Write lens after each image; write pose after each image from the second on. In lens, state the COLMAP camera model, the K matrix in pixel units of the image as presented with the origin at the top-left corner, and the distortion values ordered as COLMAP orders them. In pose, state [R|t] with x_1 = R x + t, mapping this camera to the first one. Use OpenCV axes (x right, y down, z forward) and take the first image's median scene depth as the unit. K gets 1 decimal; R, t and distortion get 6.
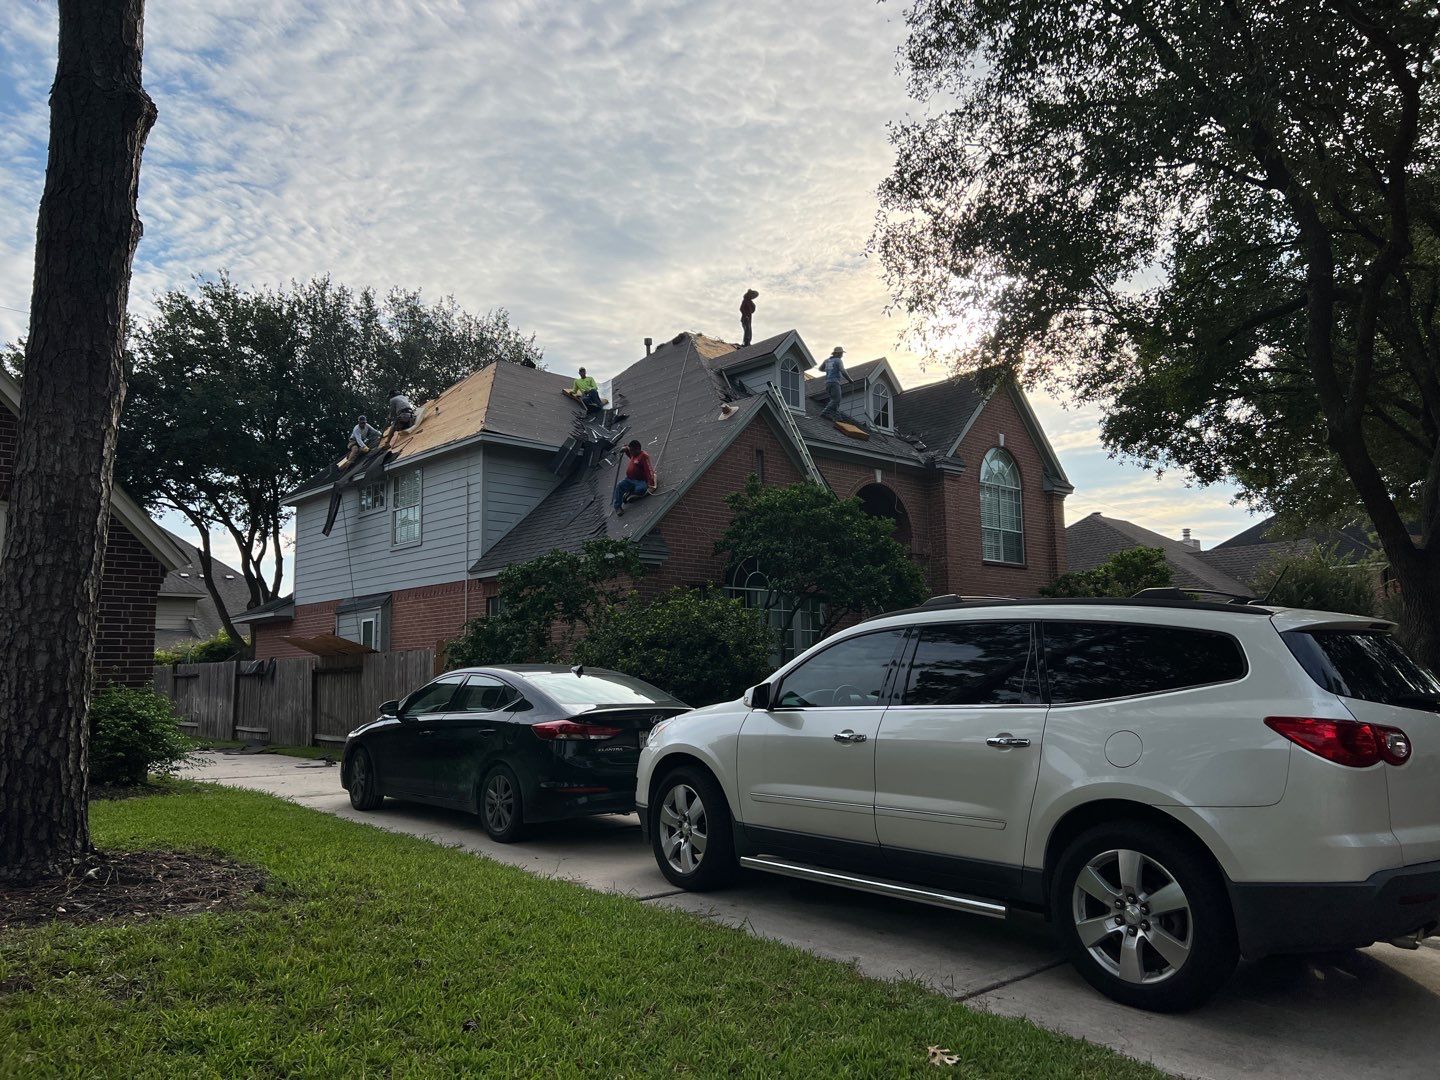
lens RADIAL K [[1075.7, 0, 721.8], [0, 1075.7, 552.1], [0, 0, 1]] dist [0.061932, -0.072075]
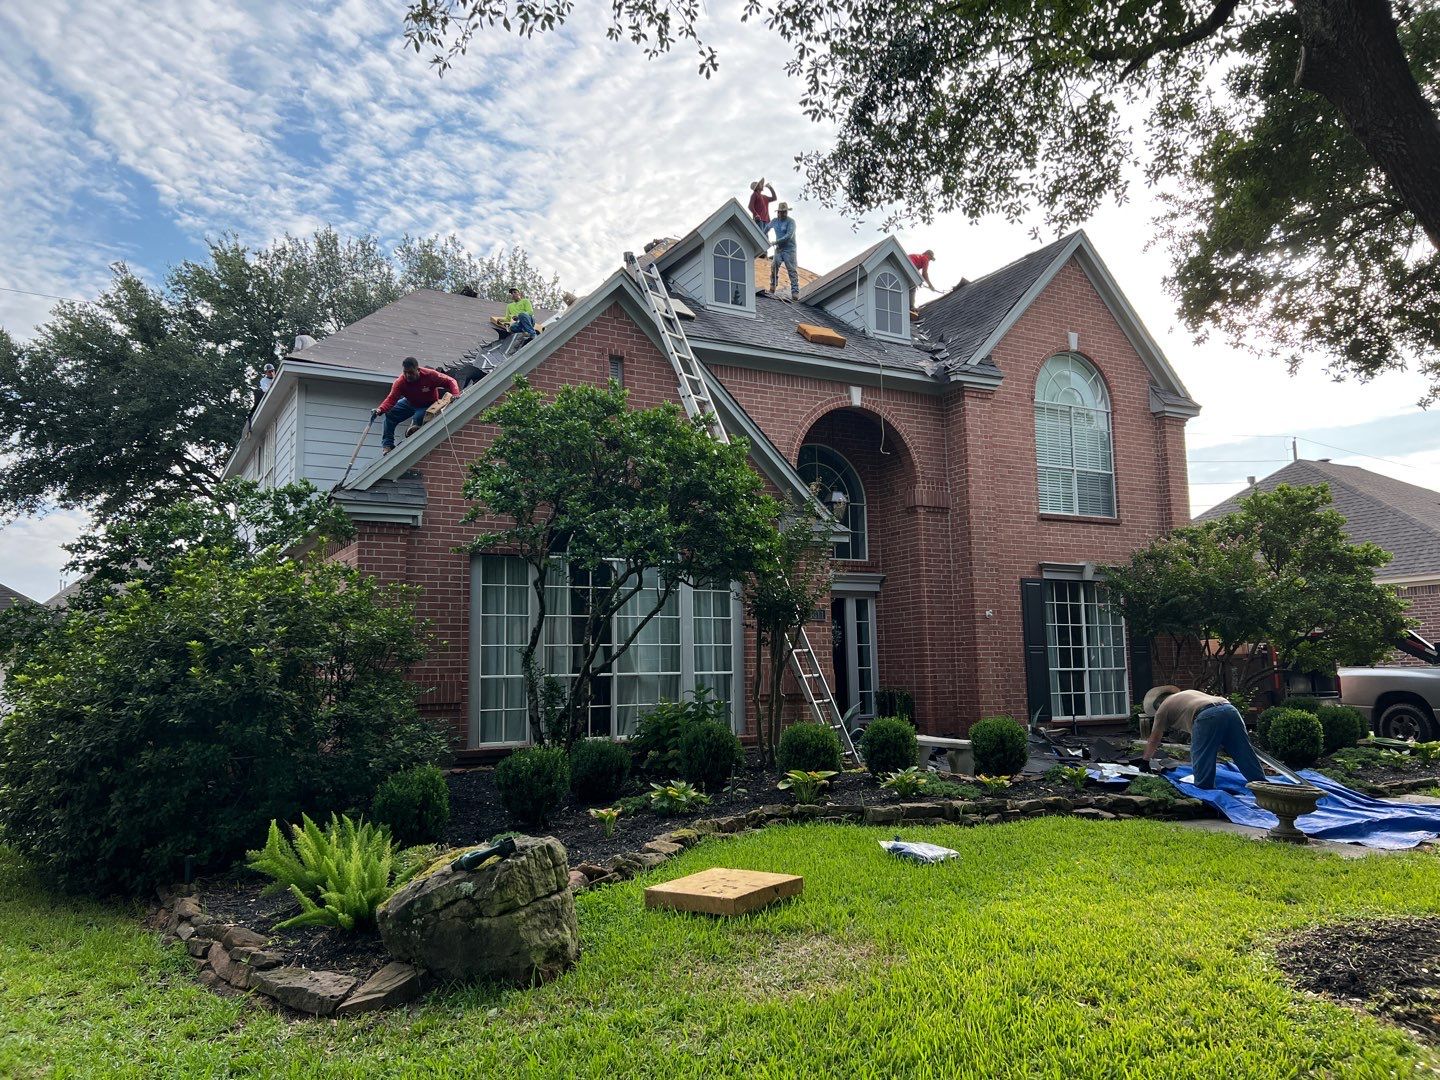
lens RADIAL K [[1079.2, 0, 721.2], [0, 1079.2, 544.9], [0, 0, 1]] dist [0.057252, -0.068524]
pose [[0.972109, -0.029361, -0.232683, 0.225690], [0.030154, 0.999545, -0.000149, 0.024396], [0.232581, -0.006871, 0.972553, 0.300654]]
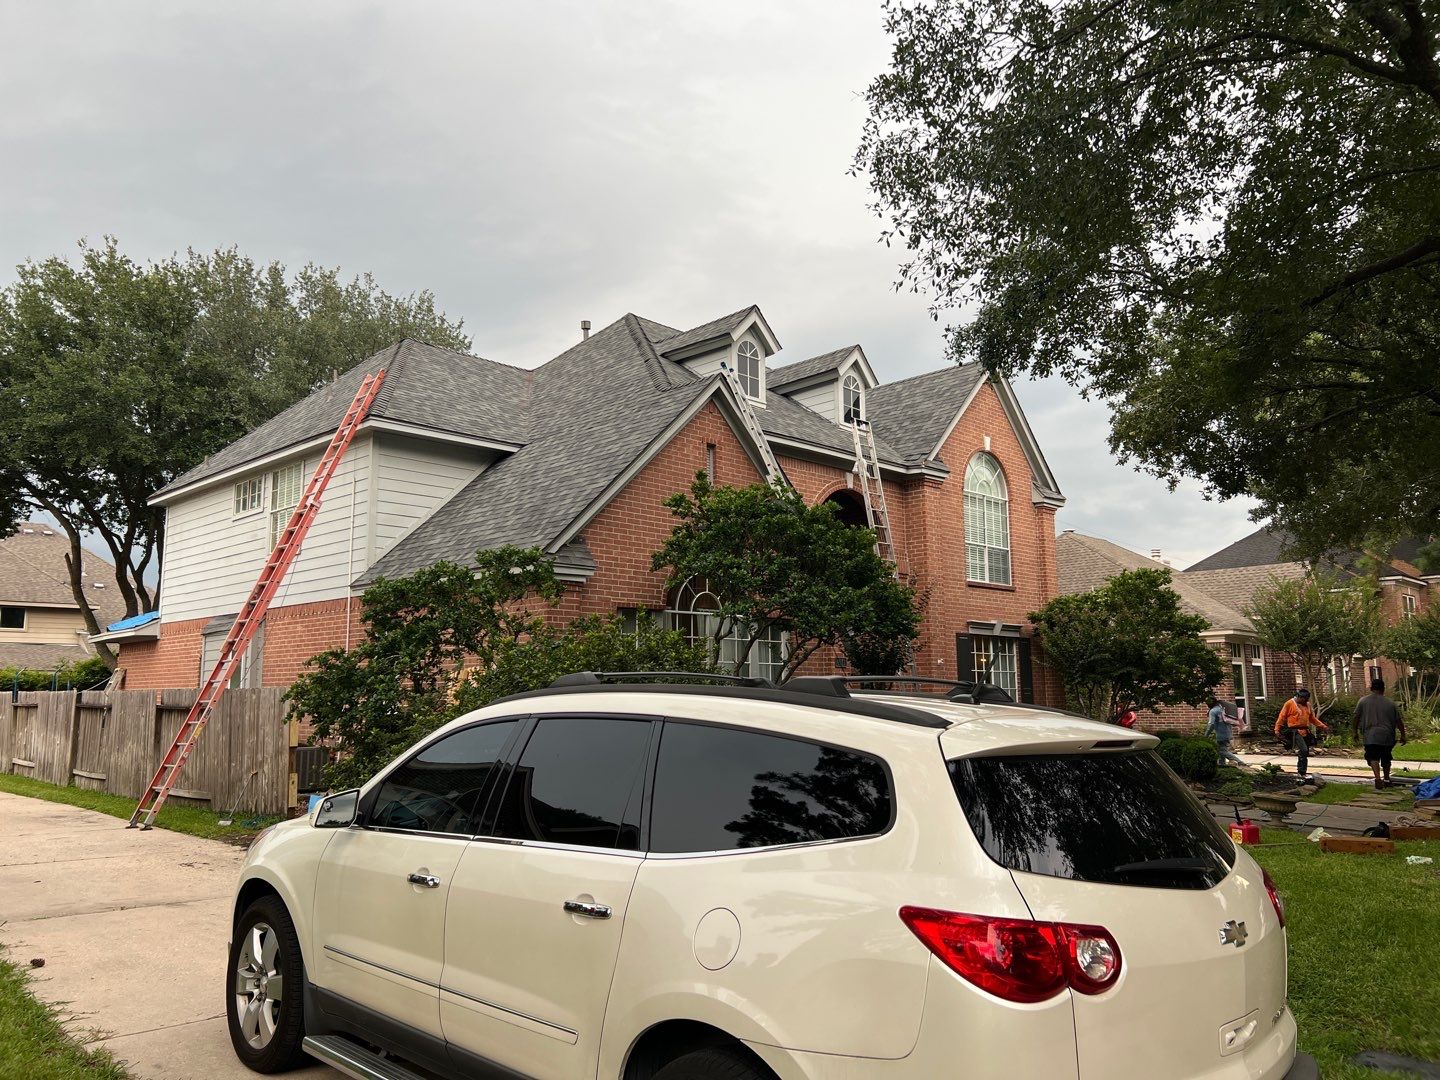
lens RADIAL K [[1076.1, 0, 723.8], [0, 1076.1, 547.1], [0, 0, 1]] dist [0.060104, -0.067326]
pose [[0.998863, 0.014377, 0.045455, 0.007636], [-0.013546, 0.999736, -0.018553, -0.000569], [-0.045710, 0.017916, 0.998794, 0.155618]]
